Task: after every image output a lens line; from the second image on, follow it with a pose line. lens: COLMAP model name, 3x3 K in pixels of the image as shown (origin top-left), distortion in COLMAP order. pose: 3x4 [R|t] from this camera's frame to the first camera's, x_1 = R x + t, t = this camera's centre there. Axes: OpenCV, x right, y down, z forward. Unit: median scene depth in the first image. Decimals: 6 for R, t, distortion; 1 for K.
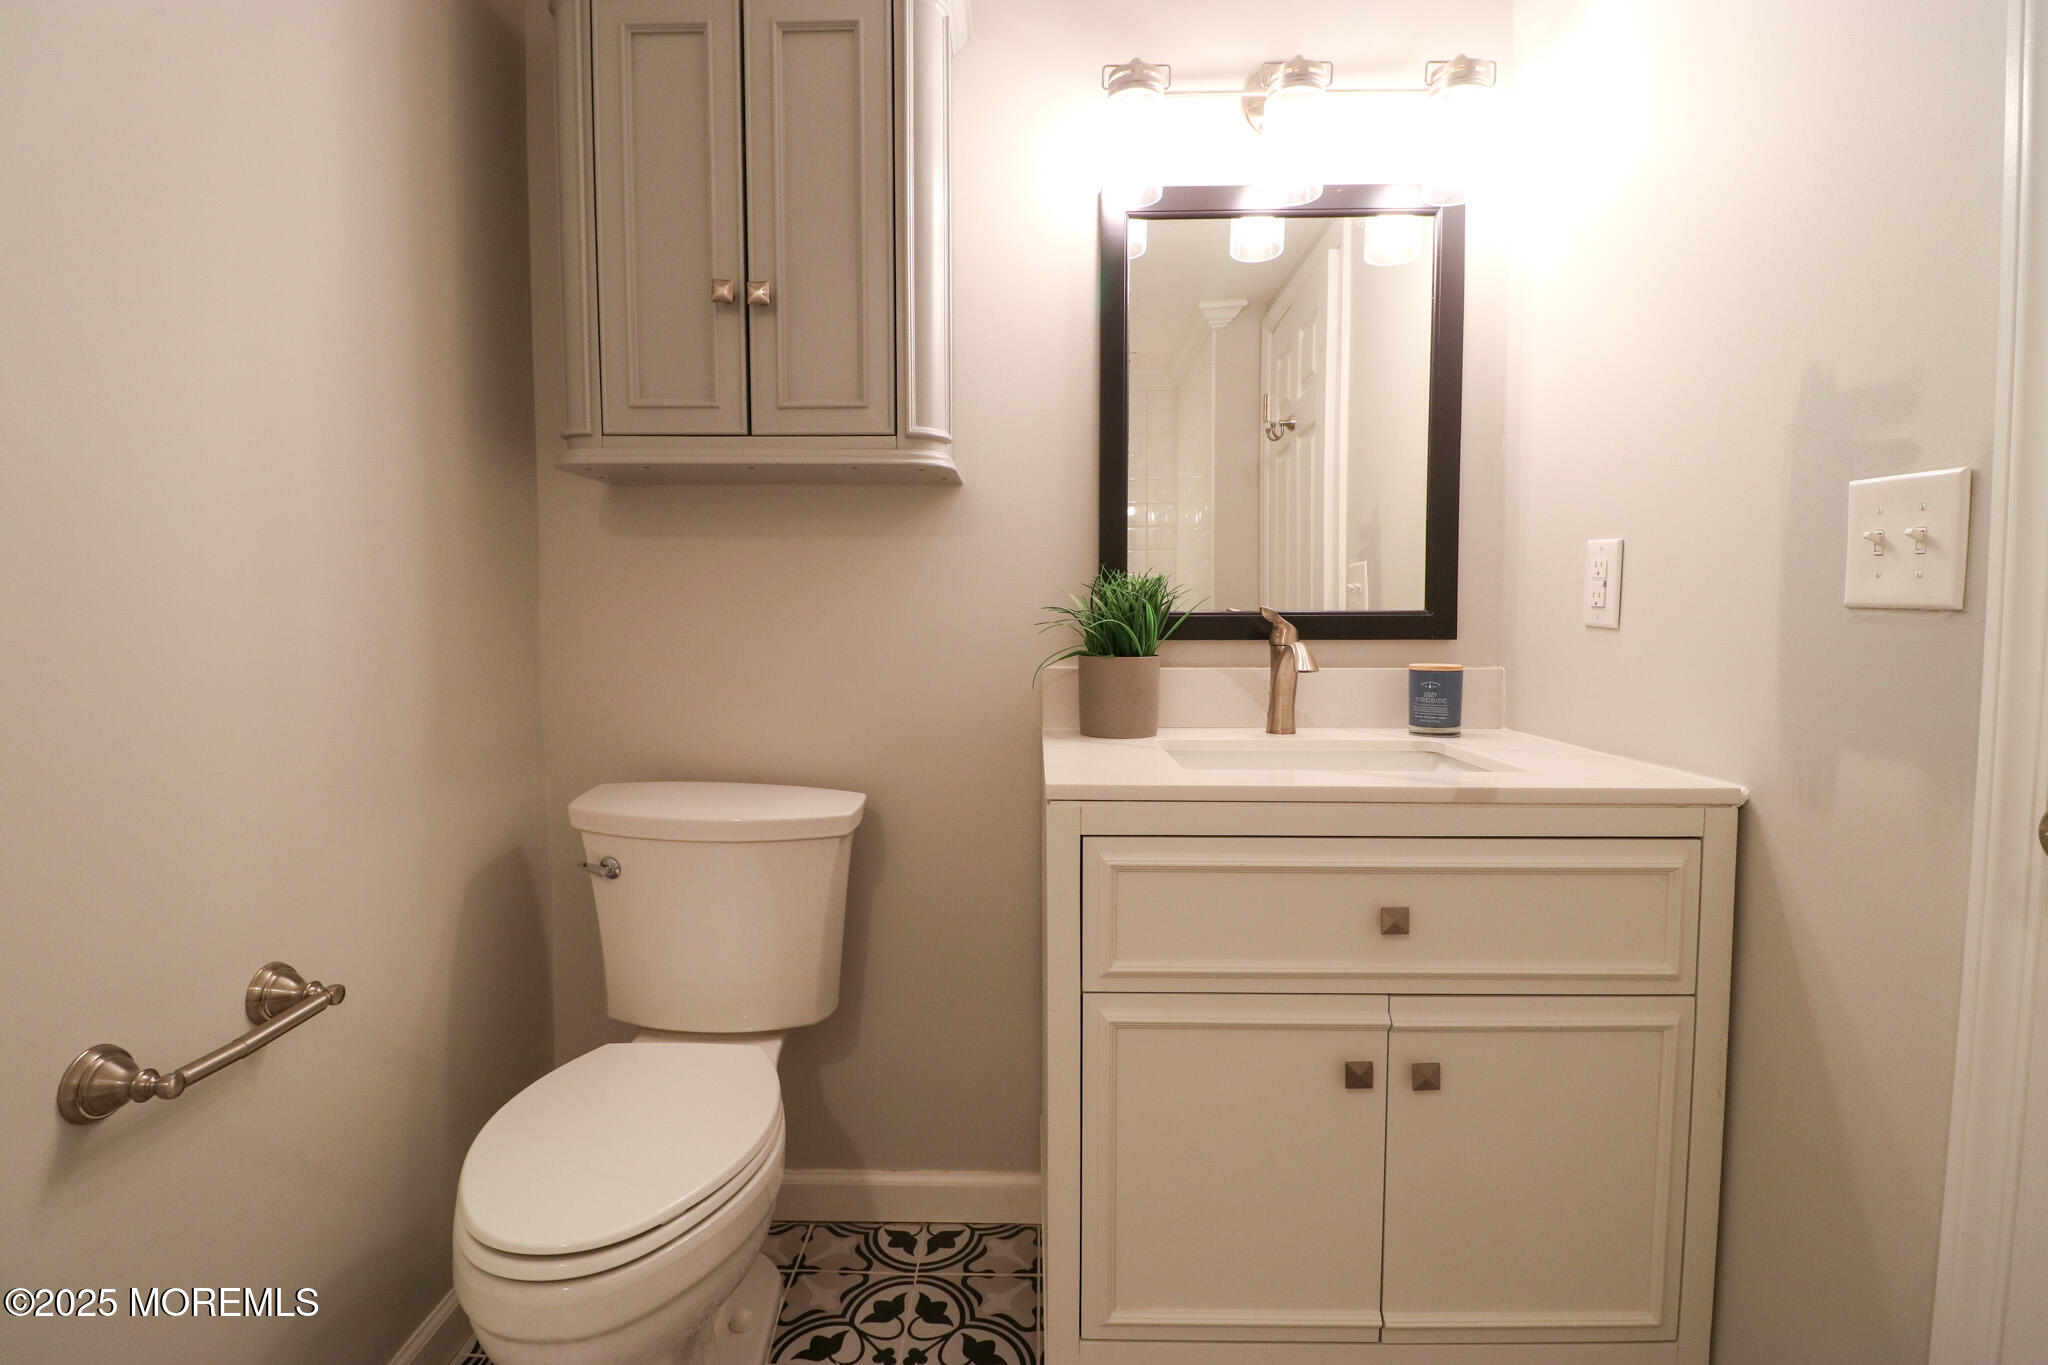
lens RADIAL K [[970.7, 0, 985.0], [0, 970.7, 658.2], [0, 0, 1]] dist [-0.002140, -0.007195]
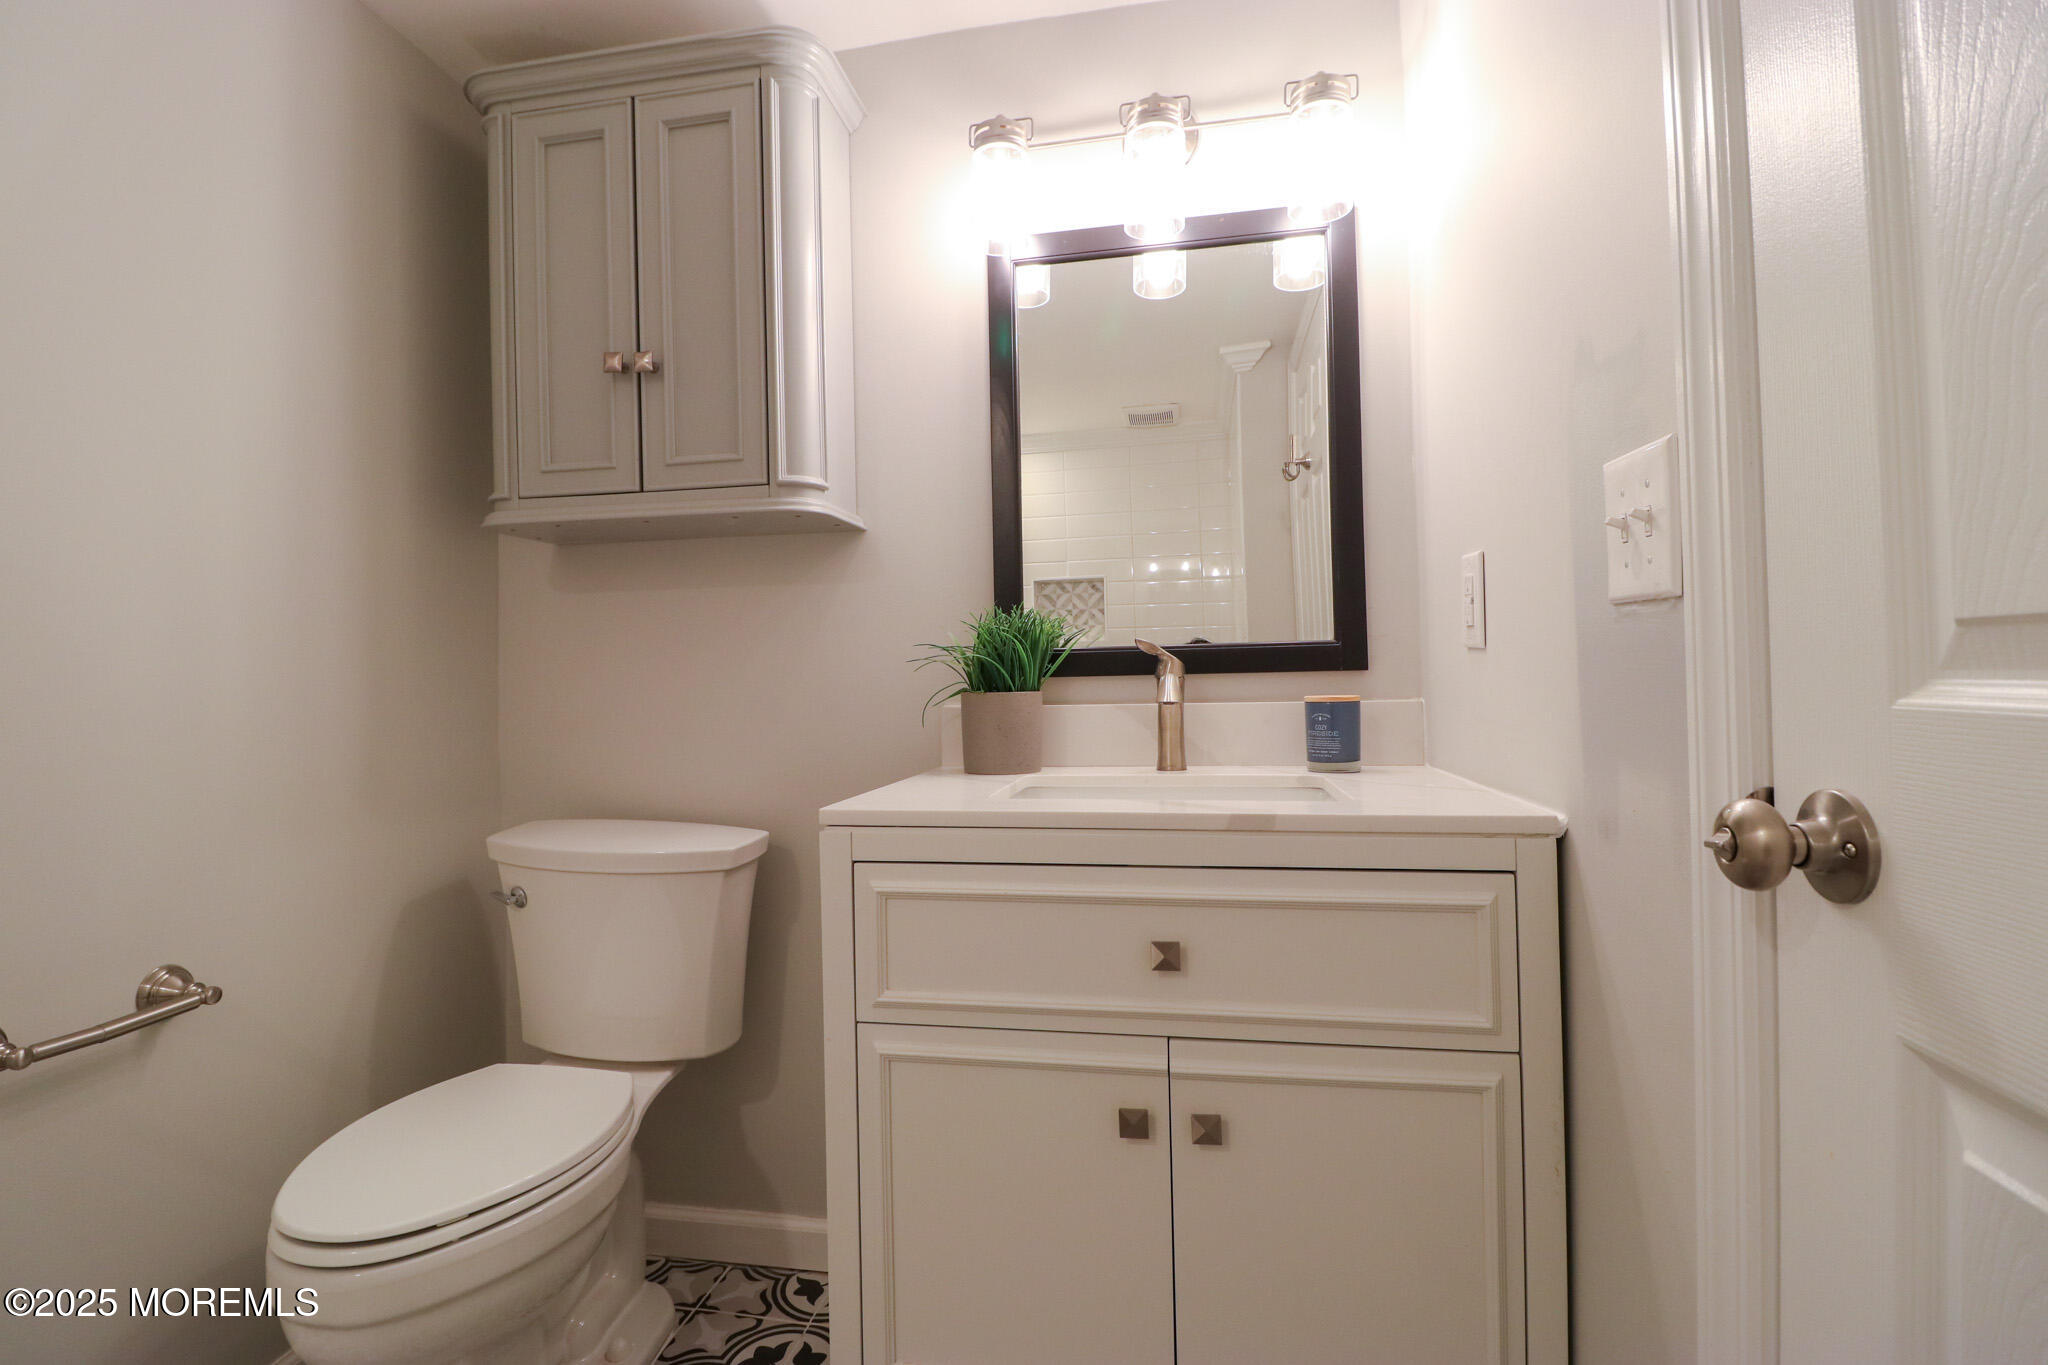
lens RADIAL K [[970.7, 0, 985.0], [0, 970.7, 658.2], [0, 0, 1]] dist [-0.002140, -0.007195]
pose [[0.985529, -0.022558, -0.168002, 0.299565], [0.010749, 0.997427, -0.070872, 0.033999], [0.169168, 0.068041, 0.983236, 0.017278]]
